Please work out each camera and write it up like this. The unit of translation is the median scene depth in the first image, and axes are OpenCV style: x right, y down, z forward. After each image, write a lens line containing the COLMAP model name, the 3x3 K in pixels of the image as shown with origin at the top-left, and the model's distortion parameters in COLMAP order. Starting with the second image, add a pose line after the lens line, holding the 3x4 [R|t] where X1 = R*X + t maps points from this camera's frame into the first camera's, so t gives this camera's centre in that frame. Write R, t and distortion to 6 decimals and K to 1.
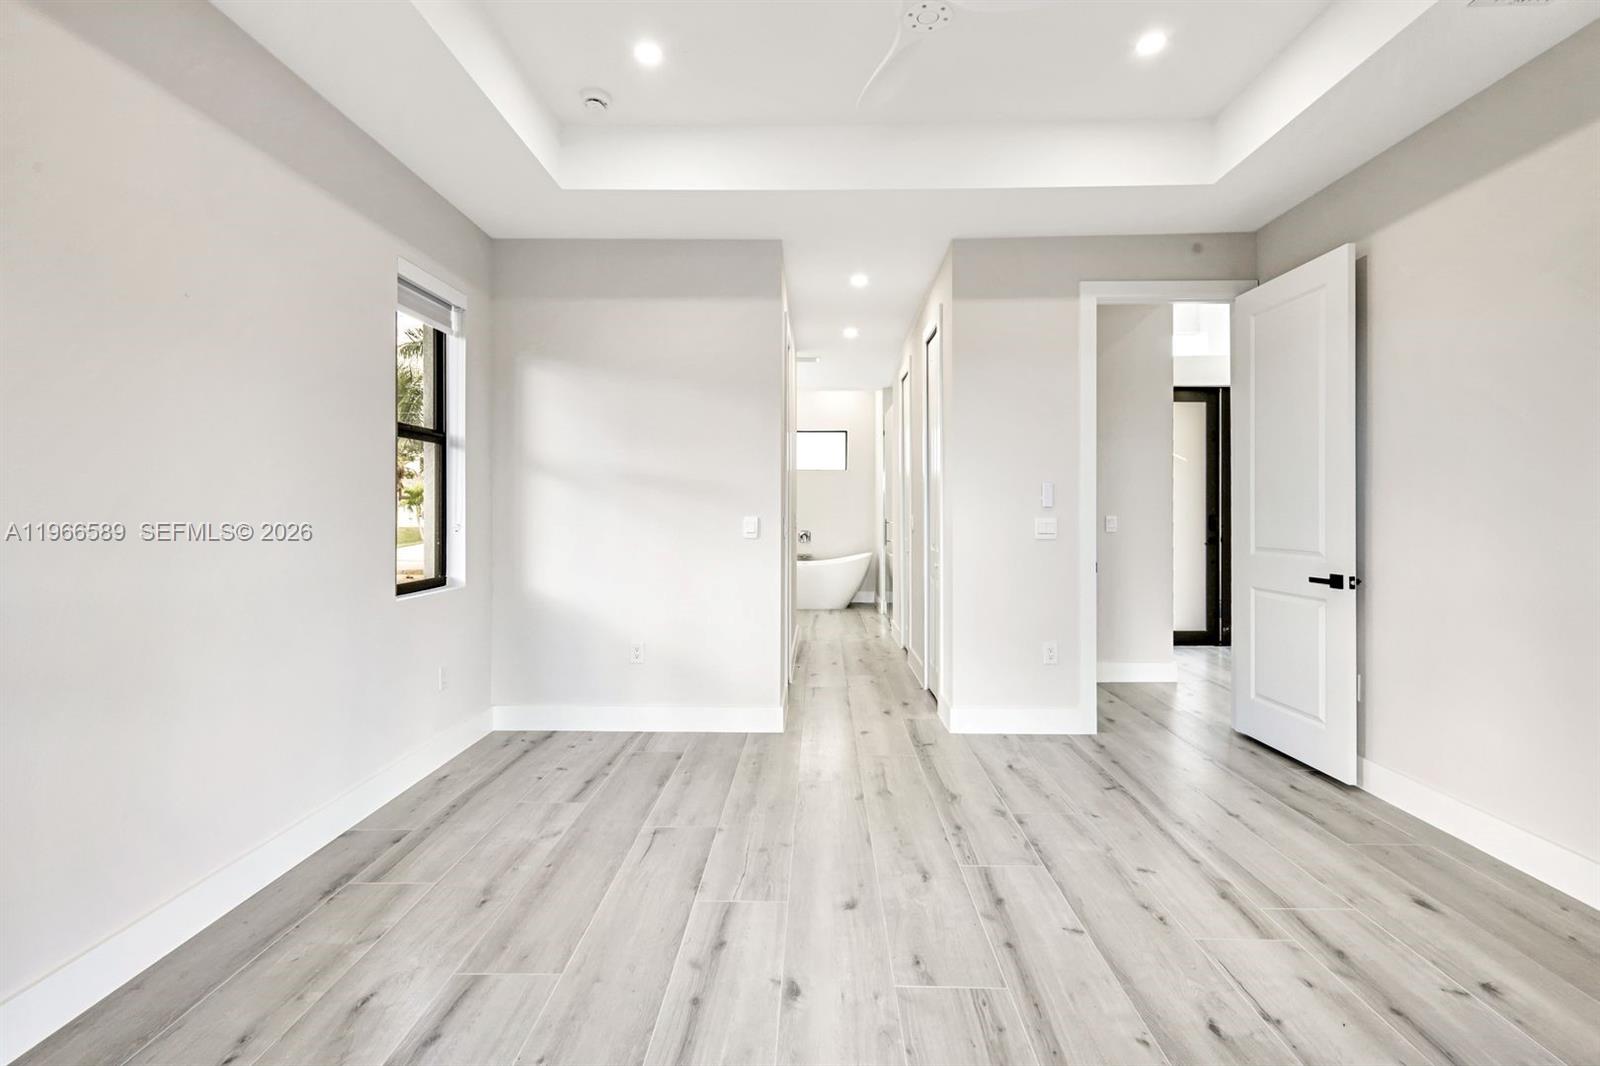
lens RADIAL K [[719.6, 0, 809.3], [0, 719.6, 515.0], [0, 0, 1]] dist [0.001595, 0.000407]
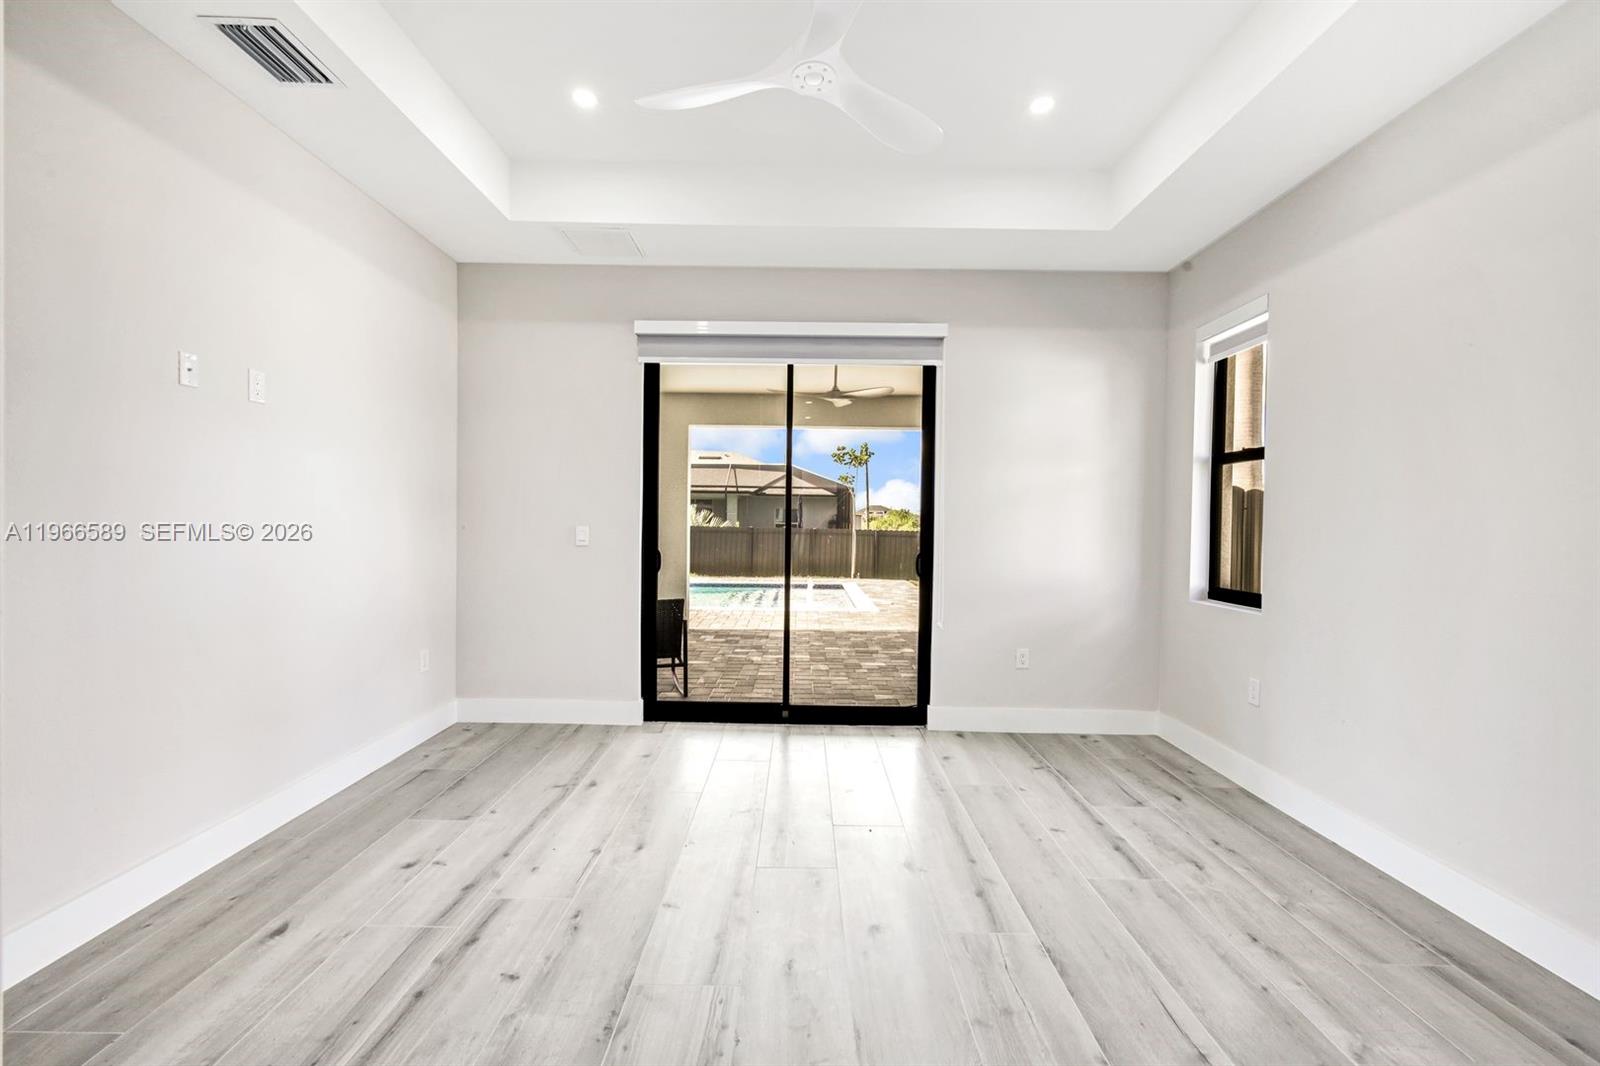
lens RADIAL K [[719.6, 0, 809.3], [0, 719.6, 515.0], [0, 0, 1]] dist [0.001595, 0.000407]
pose [[-0.999602, -0.013996, -0.024506, 0.174923], [-0.013994, 0.999902, -0.000244, -0.022921], [0.024507, 0.000099, -0.999700, 1.938253]]
